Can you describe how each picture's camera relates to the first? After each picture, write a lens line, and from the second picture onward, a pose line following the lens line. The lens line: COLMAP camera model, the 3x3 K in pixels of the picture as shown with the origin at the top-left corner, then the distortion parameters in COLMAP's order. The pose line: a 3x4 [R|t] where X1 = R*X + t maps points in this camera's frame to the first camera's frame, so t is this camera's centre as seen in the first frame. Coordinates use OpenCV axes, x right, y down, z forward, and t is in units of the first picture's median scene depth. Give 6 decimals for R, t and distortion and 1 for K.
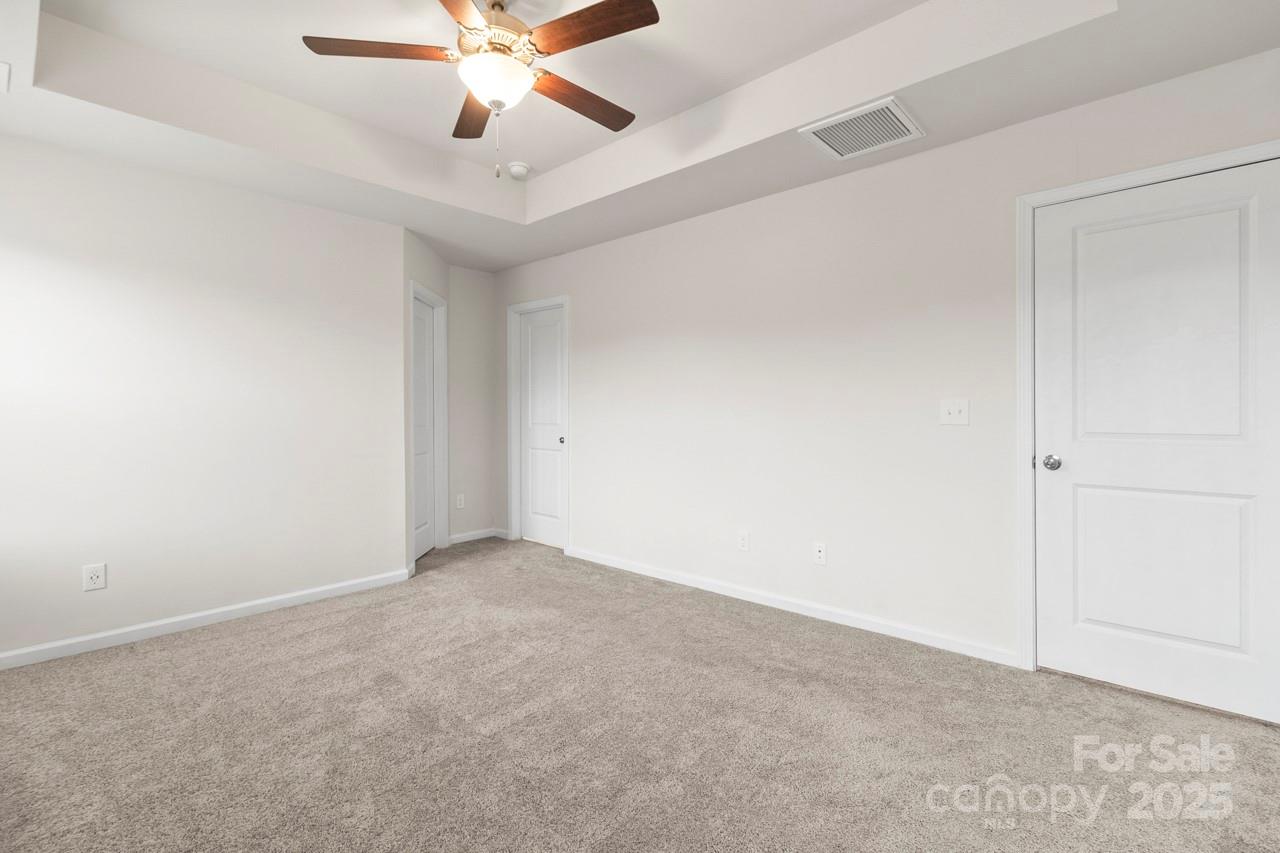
lens RADIAL K [[587.3, 0, 621.8], [0, 587.3, 416.3], [0, 0, 1]] dist [0.003163, -0.000244]
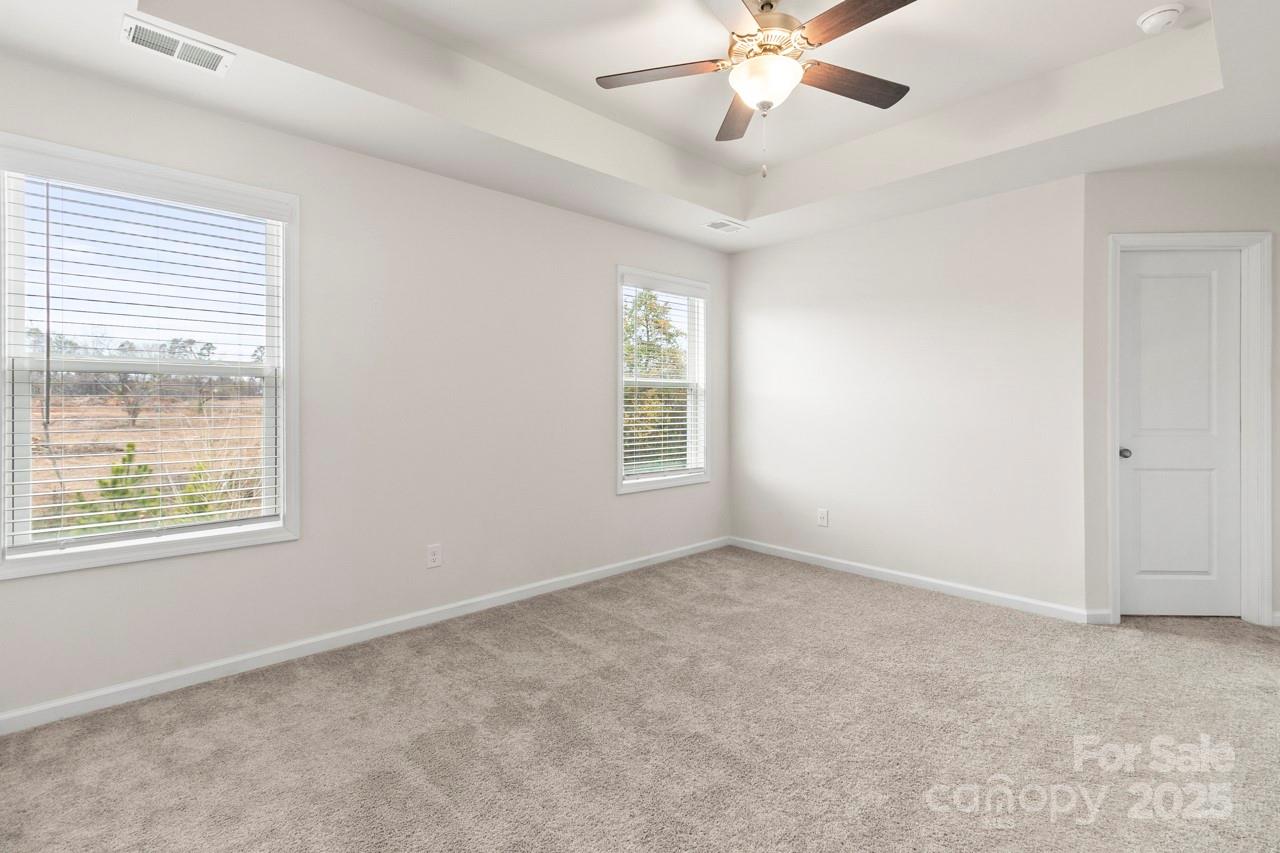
lens RADIAL K [[587.3, 0, 666.4], [0, 587.3, 406.4], [0, 0, 1]] dist [0.003163, -0.000244]
pose [[-0.057893, 0.000815, -0.998322, 0.540835], [-0.007508, 0.999971, 0.001251, -0.008343], [0.998295, 0.007568, -0.057885, 0.596306]]
